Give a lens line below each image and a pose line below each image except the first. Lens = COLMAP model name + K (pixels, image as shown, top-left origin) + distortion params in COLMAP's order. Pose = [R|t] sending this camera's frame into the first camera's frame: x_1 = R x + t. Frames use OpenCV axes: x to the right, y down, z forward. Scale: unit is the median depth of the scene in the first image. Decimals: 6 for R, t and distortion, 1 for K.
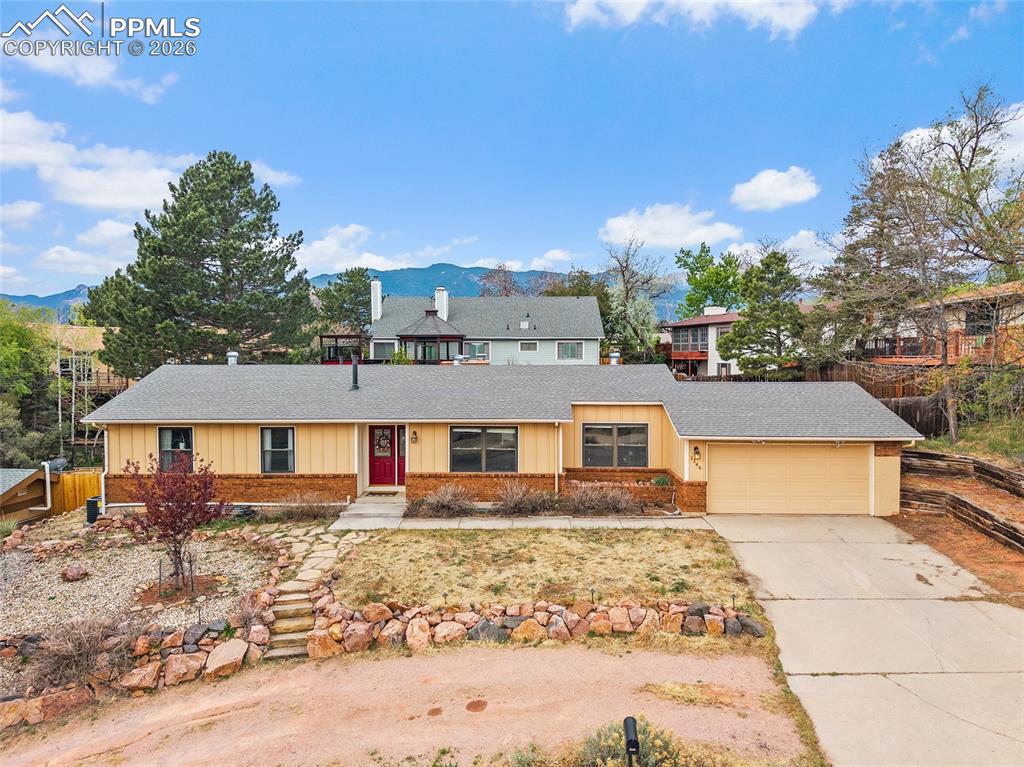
lens RADIAL K [[692.7, 0, 515.1], [0, 692.7, 388.6], [0, 0, 1]] dist [0.024508, -0.023849]
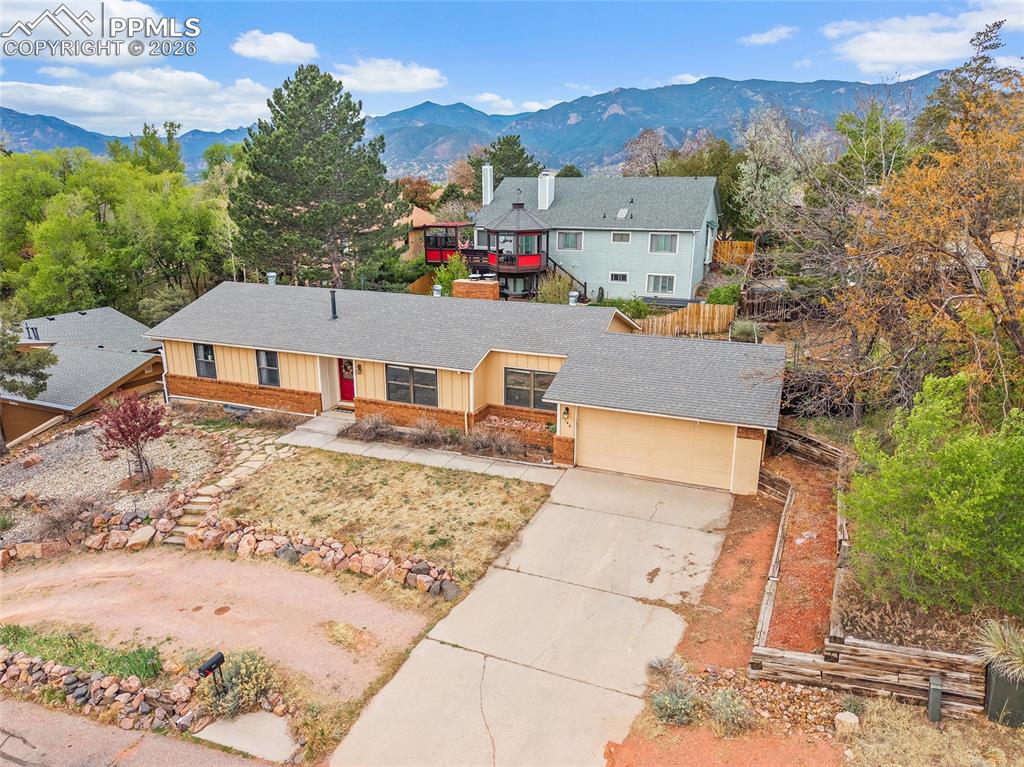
lens RADIAL K [[692.7, 0, 515.1], [0, 692.7, 388.6], [0, 0, 1]] dist [0.024508, -0.023849]
pose [[0.935613, 0.103141, -0.337625, 0.563963], [-0.020513, 0.970636, 0.239676, -0.207723], [0.352431, -0.217318, 0.910255, -0.002085]]
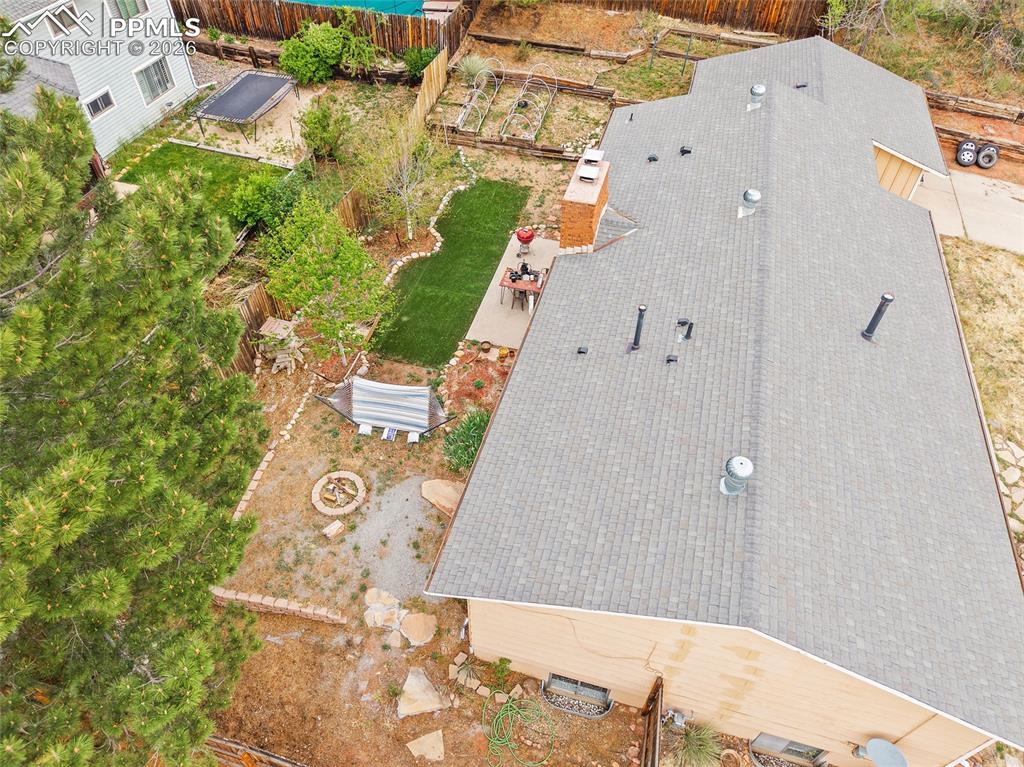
lens RADIAL K [[692.7, 0, 515.1], [0, 692.7, 388.6], [0, 0, 1]] dist [0.024508, -0.023849]
pose [[0.249254, -0.703391, 0.665667, -0.923987], [0.026874, 0.692121, 0.721281, -0.523615], [-0.968065, -0.161893, 0.191417, 1.404466]]
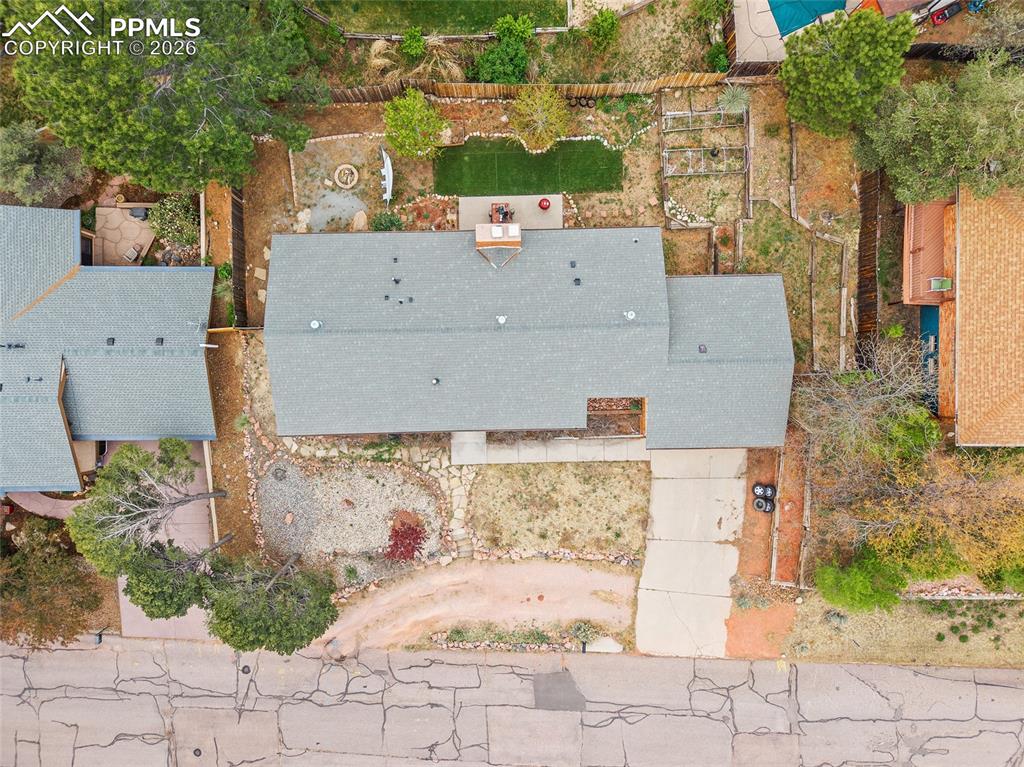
lens RADIAL K [[692.7, 0, 515.1], [0, 692.7, 388.6], [0, 0, 1]] dist [0.024508, -0.023849]
pose [[0.999168, -0.038350, 0.013862, -0.108494], [-0.012623, 0.032366, 0.999396, -1.673115], [-0.038776, -0.998740, 0.031855, 1.109598]]
